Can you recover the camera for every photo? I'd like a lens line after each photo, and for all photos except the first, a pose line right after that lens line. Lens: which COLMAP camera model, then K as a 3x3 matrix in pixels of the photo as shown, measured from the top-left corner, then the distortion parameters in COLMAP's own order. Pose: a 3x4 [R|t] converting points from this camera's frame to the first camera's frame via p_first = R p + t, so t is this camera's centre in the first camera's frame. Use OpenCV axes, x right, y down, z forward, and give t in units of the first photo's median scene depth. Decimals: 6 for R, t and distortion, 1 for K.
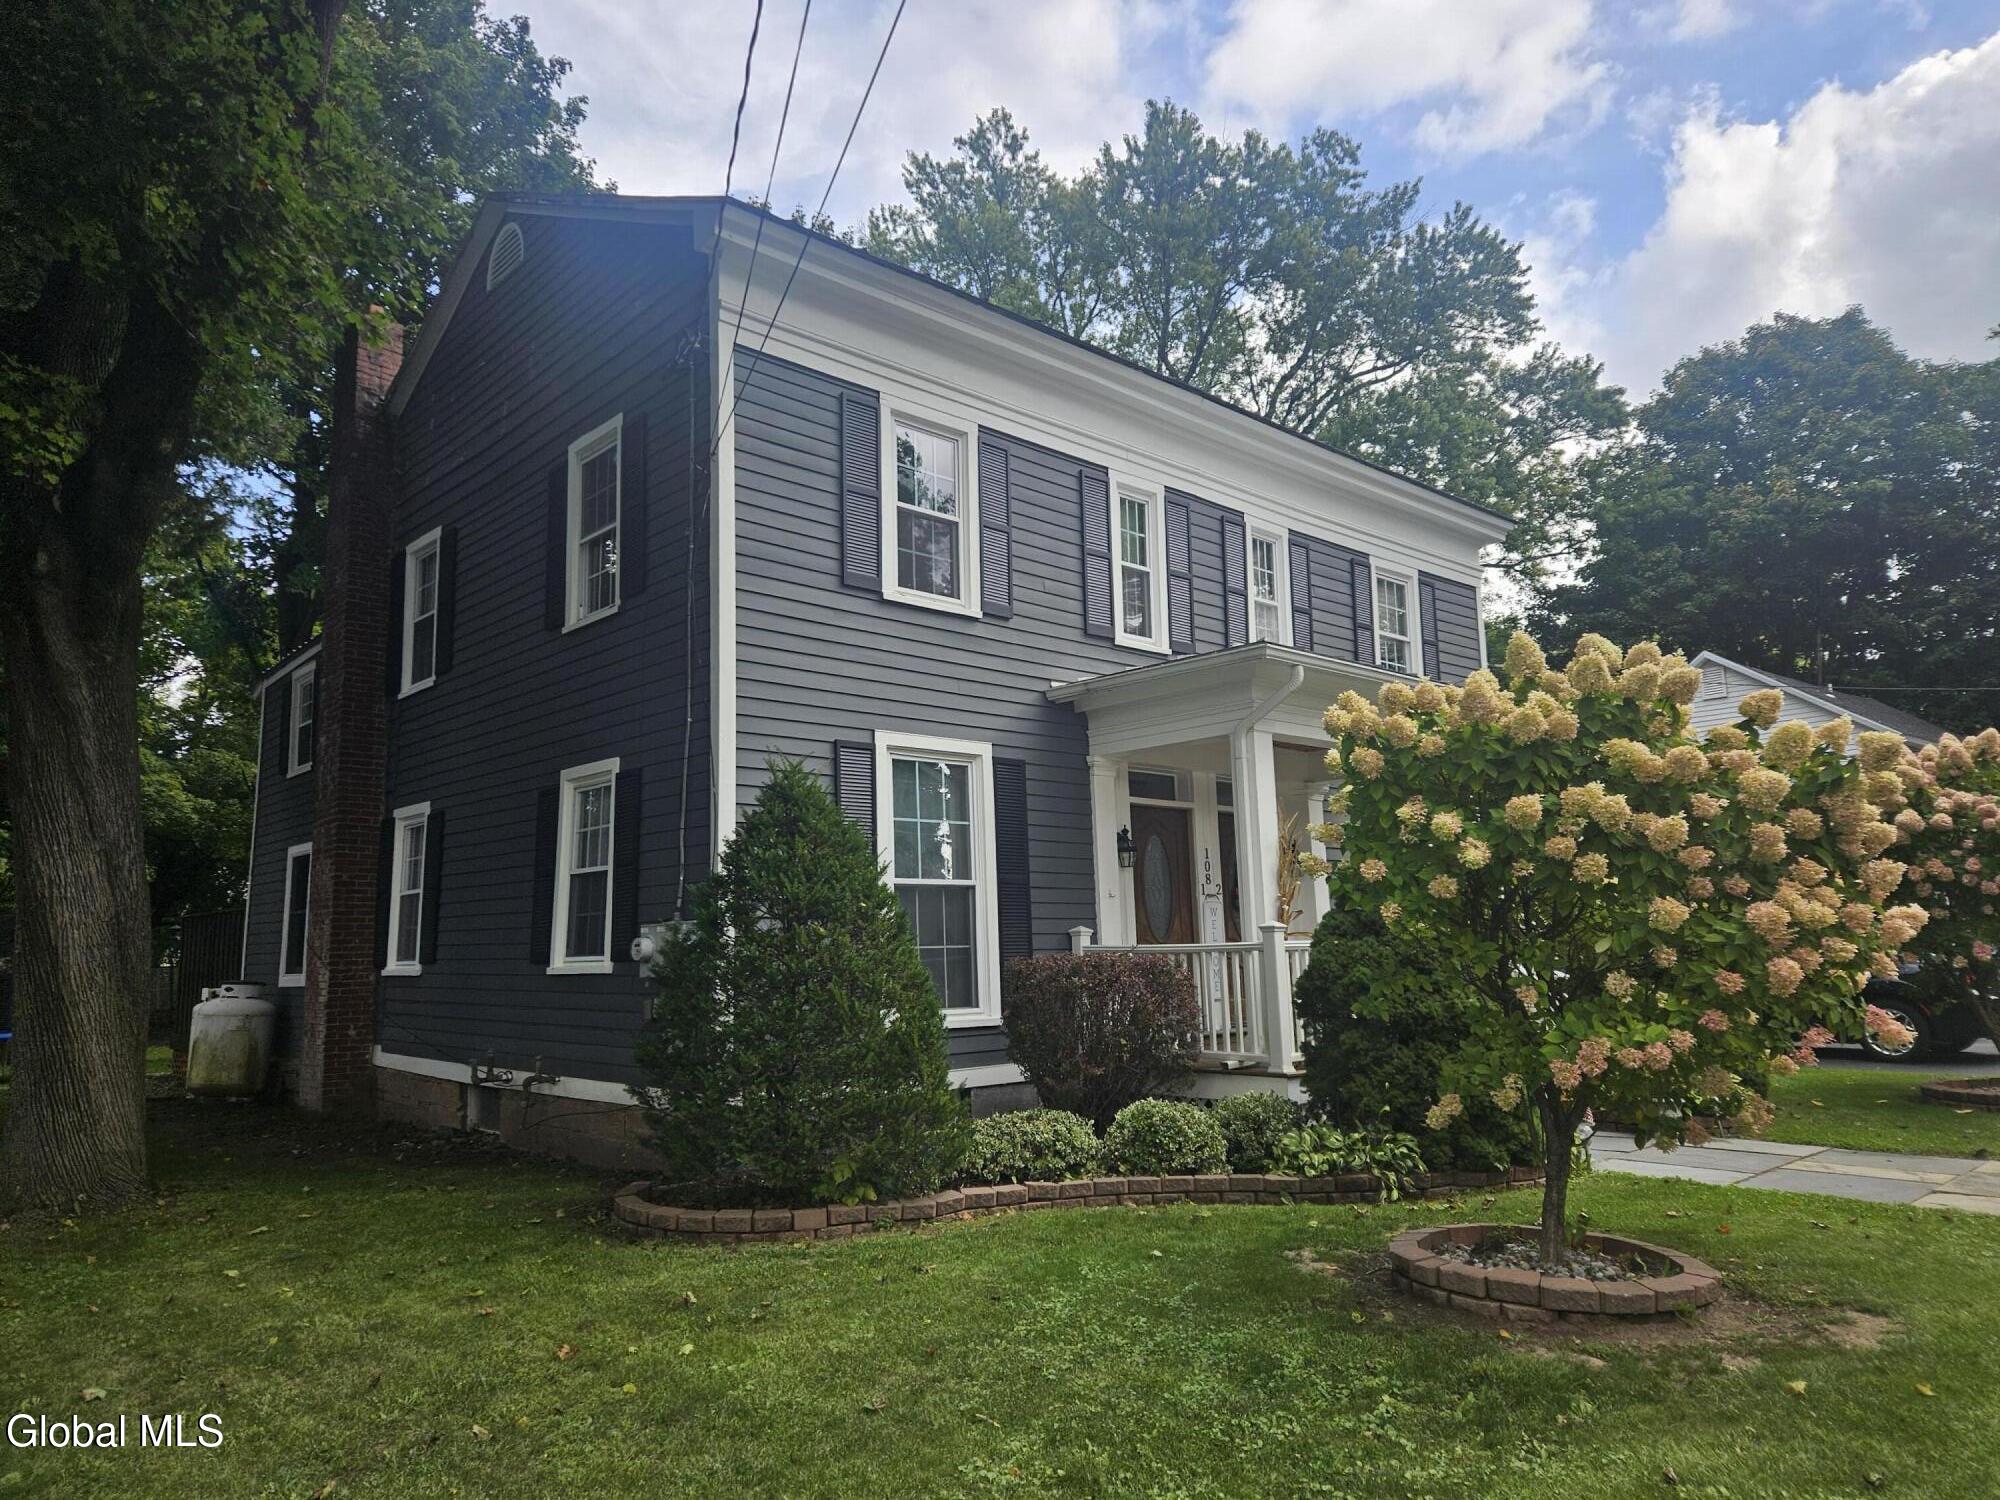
lens RADIAL K [[1355.2, 0, 1000.0], [0, 1355.2, 750.0], [0, 0, 1]] dist [0.001649, 0.086483]
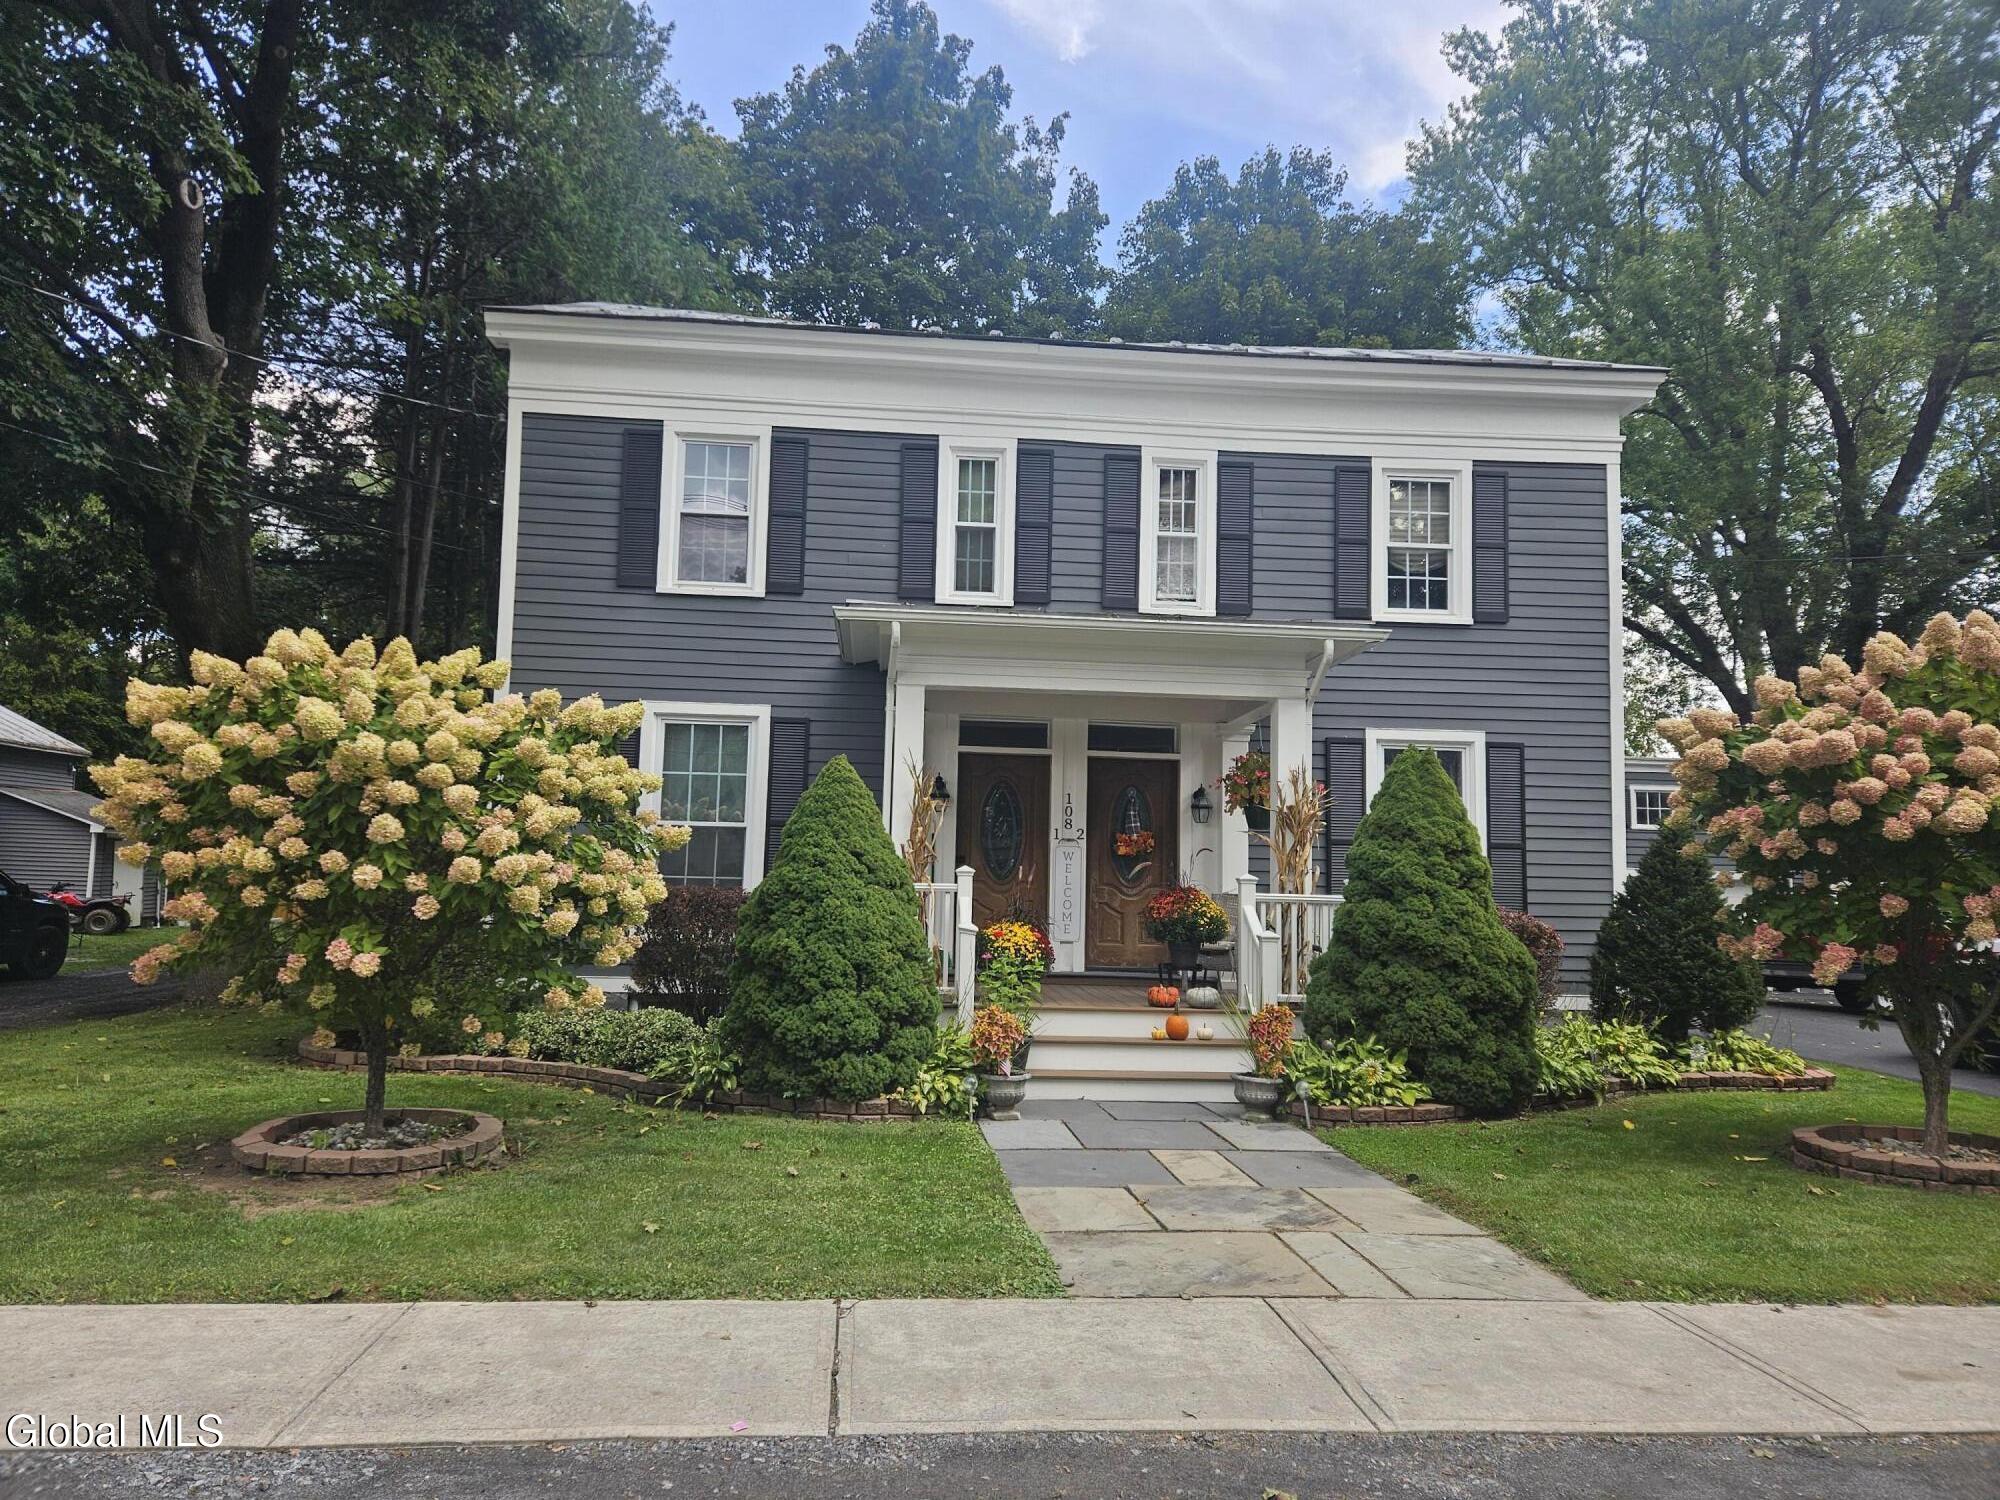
lens RADIAL K [[1355.2, 0, 1000.0], [0, 1355.2, 750.0], [0, 0, 1]] dist [0.001649, 0.086483]
pose [[0.782738, -0.024520, -0.621868, 0.798814], [0.051704, 0.998331, 0.025715, 0.012740], [0.620200, -0.052281, 0.782700, 0.197598]]
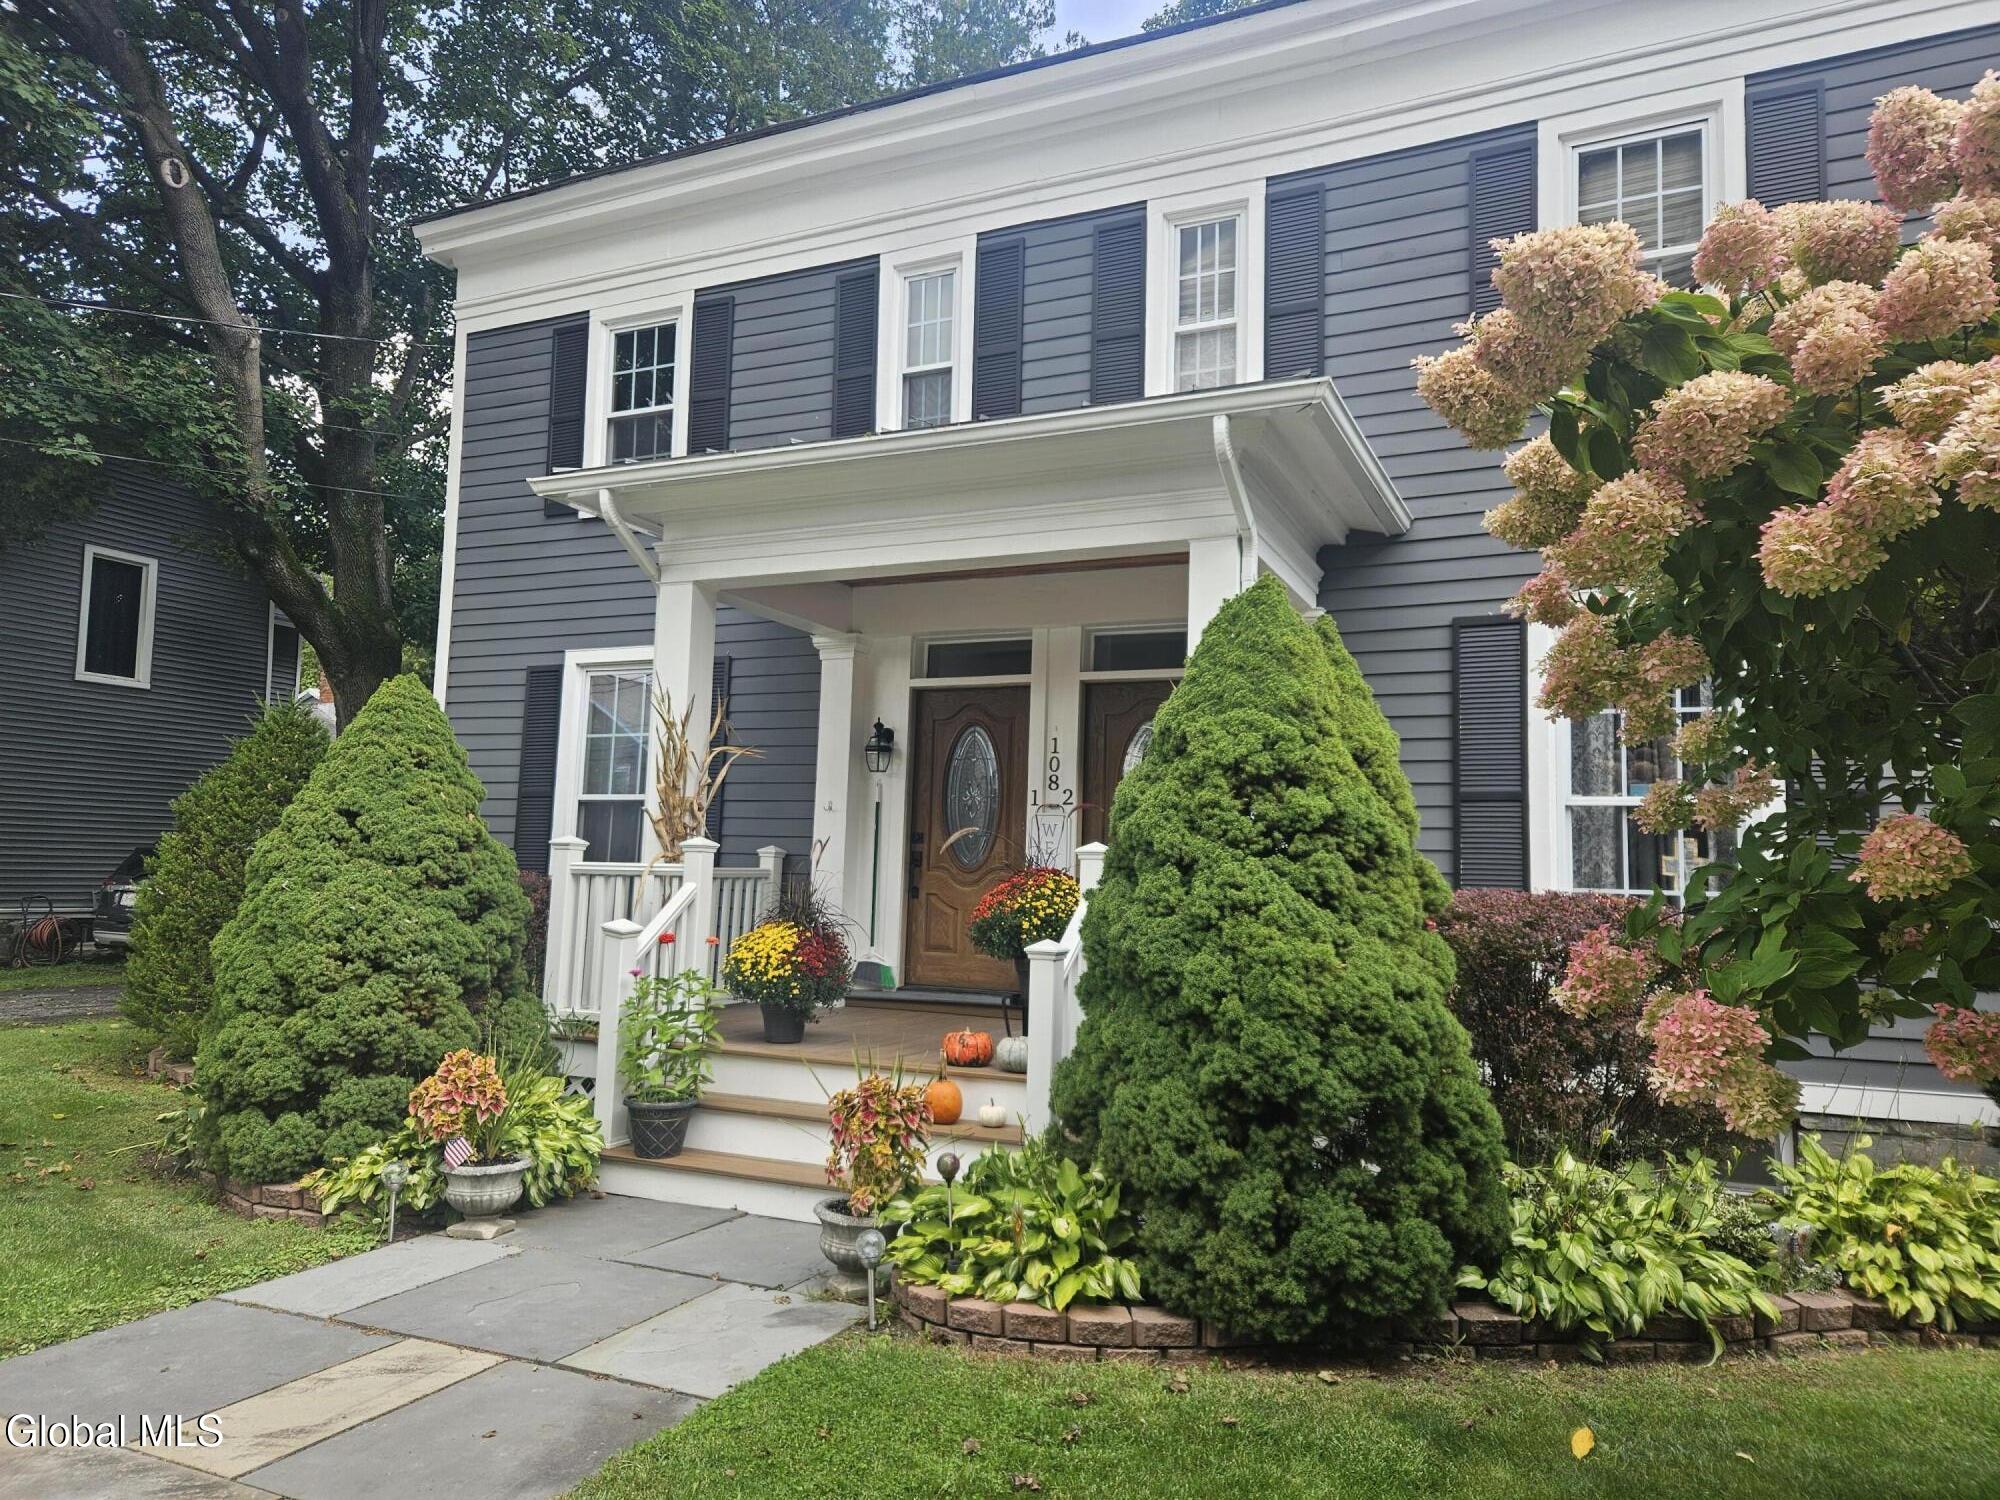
lens RADIAL K [[1378.4, 0, 984.4], [0, 1378.4, 751.3], [0, 0, 1]] dist [0.035304, -0.002369]
pose [[0.370198, -0.061365, -0.926924, 0.841954], [0.101682, 0.994497, -0.025229, 0.100670], [0.923371, -0.084911, 0.374401, 0.766466]]
